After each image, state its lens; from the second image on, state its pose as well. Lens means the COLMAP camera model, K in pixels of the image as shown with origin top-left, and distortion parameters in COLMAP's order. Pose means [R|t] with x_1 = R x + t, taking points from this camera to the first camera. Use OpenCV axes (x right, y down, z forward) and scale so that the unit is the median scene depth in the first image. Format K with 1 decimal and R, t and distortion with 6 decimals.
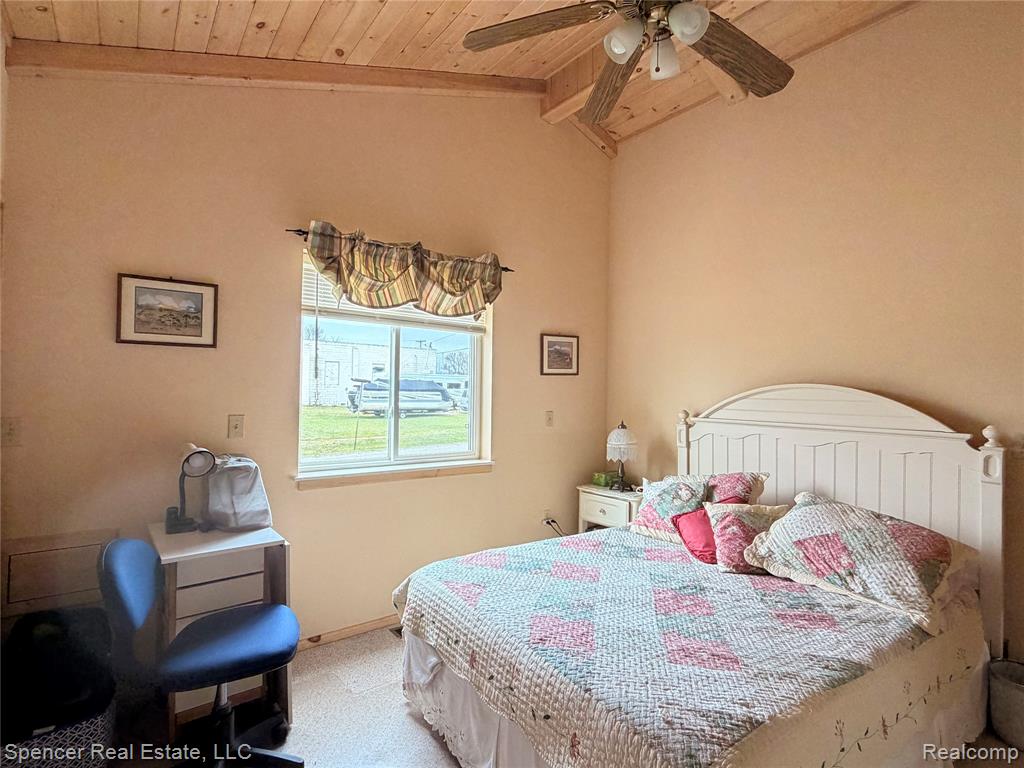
lens RADIAL K [[510.1, 0, 512.7], [0, 510.1, 393.4], [0, 0, 1]] dist [0.003689, 0.000464]
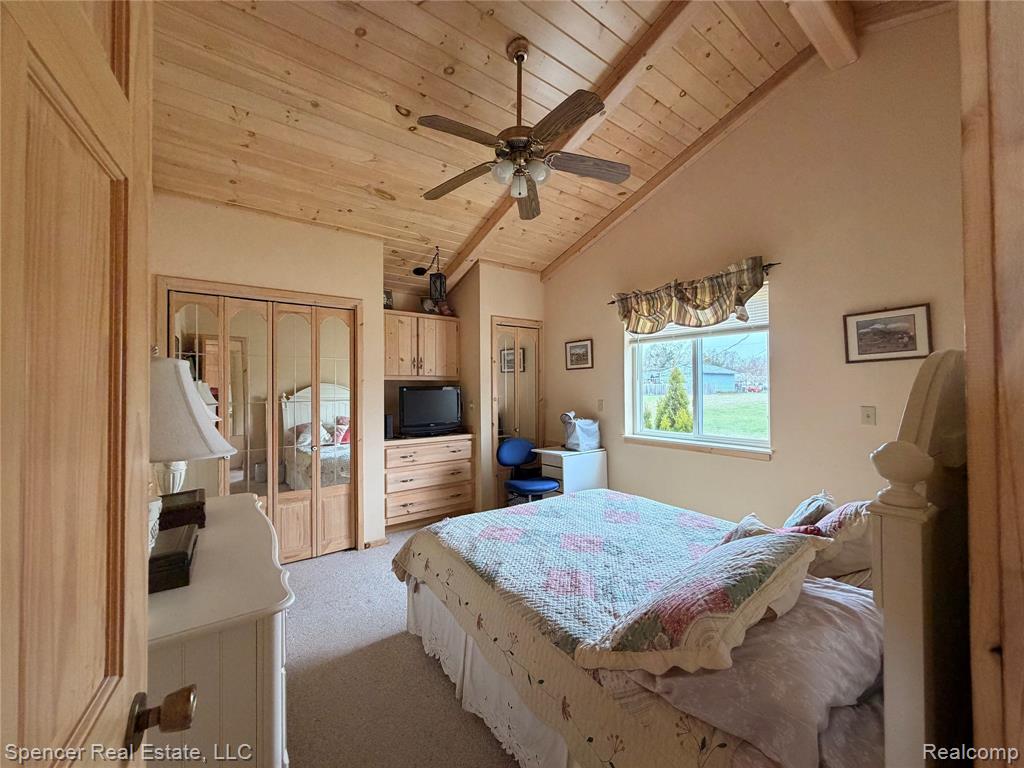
lens RADIAL K [[406.5, 0, 513.6], [0, 406.5, 380.8], [0, 0, 1]] dist [-0.000522, -0.000770]
pose [[-0.008663, -0.052341, -0.998592, 0.919745], [-0.016891, 0.998494, -0.052190, 0.047053], [0.999820, 0.016415, -0.009534, 0.565839]]
